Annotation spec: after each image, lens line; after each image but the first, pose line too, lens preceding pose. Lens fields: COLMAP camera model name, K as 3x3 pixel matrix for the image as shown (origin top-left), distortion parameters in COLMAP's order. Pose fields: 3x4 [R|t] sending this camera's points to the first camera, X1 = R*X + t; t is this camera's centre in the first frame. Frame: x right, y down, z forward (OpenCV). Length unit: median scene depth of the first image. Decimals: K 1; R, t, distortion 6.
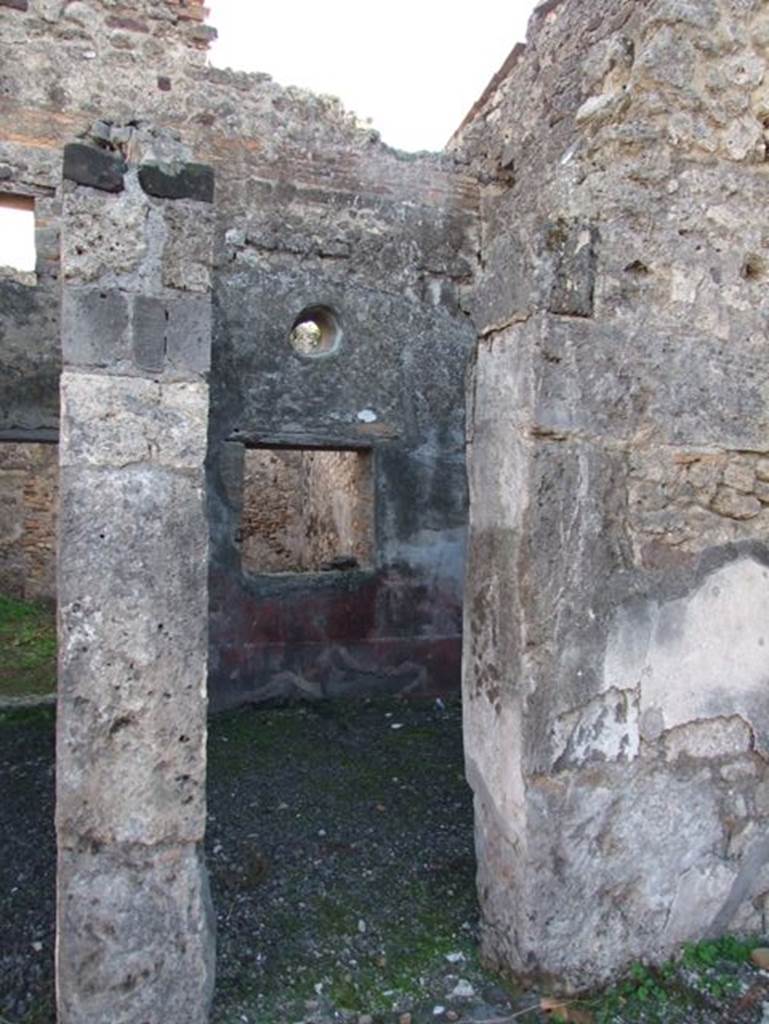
lens RADIAL K [[878.0, 0, 408.8], [0, 878.0, 512.7], [0, 0, 1]] dist [-0.069962, 0.071417]
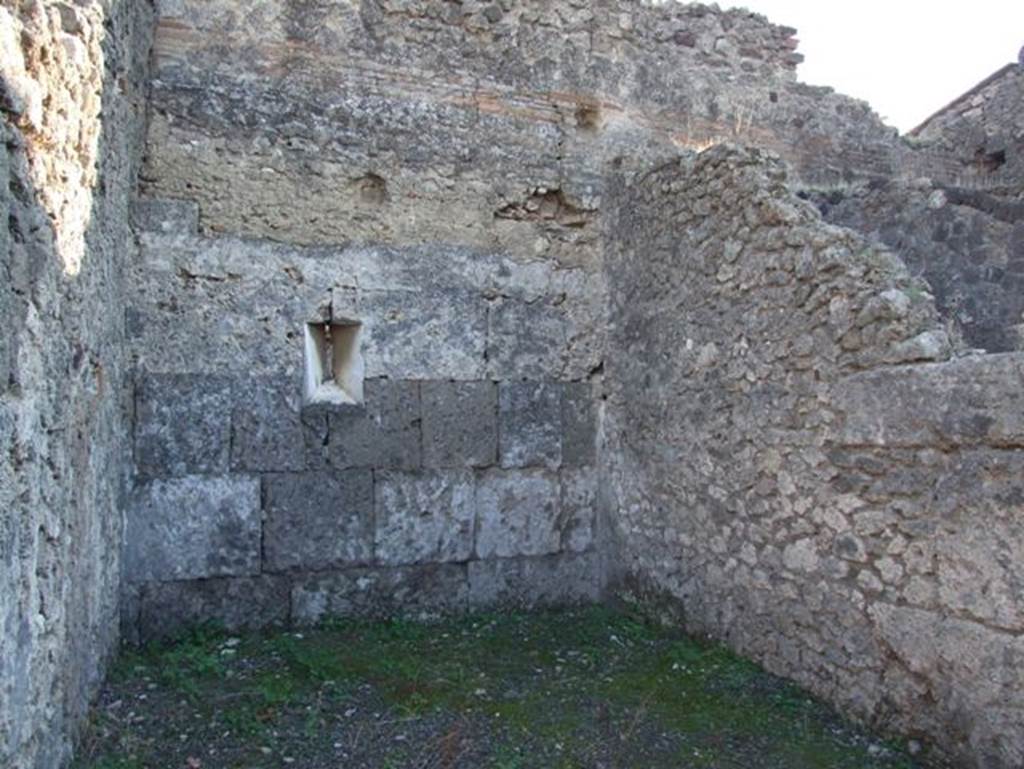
lens RADIAL K [[878.0, 0, 492.5], [0, 878.0, 358.5], [0, 0, 1]] dist [-0.069962, 0.071417]
pose [[0.999506, -0.013172, 0.028546, -0.765086], [0.015142, 0.997436, -0.069938, -0.019199], [-0.027552, 0.070335, 0.997143, -0.269630]]
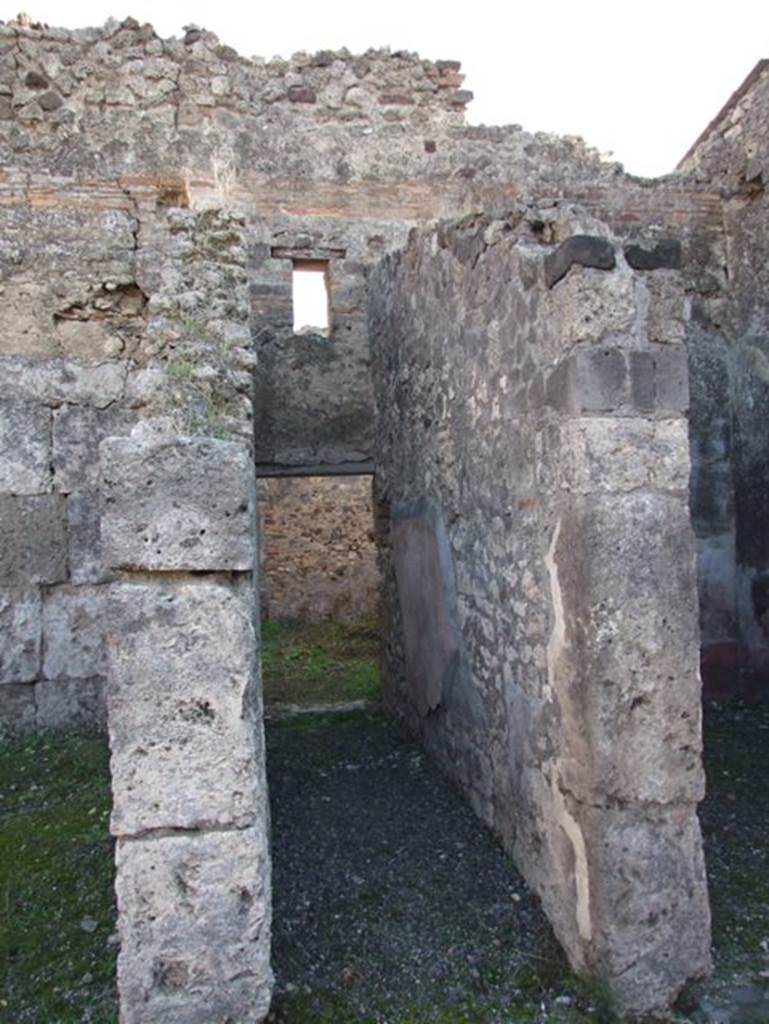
lens RADIAL K [[878.0, 0, 355.0], [0, 878.0, 504.4], [0, 0, 1]] dist [-0.069962, 0.071417]
pose [[0.973631, -0.052398, -0.222029, -0.156530], [0.045960, 0.998362, -0.034066, -0.003695], [0.223450, 0.022963, 0.974445, -0.101353]]
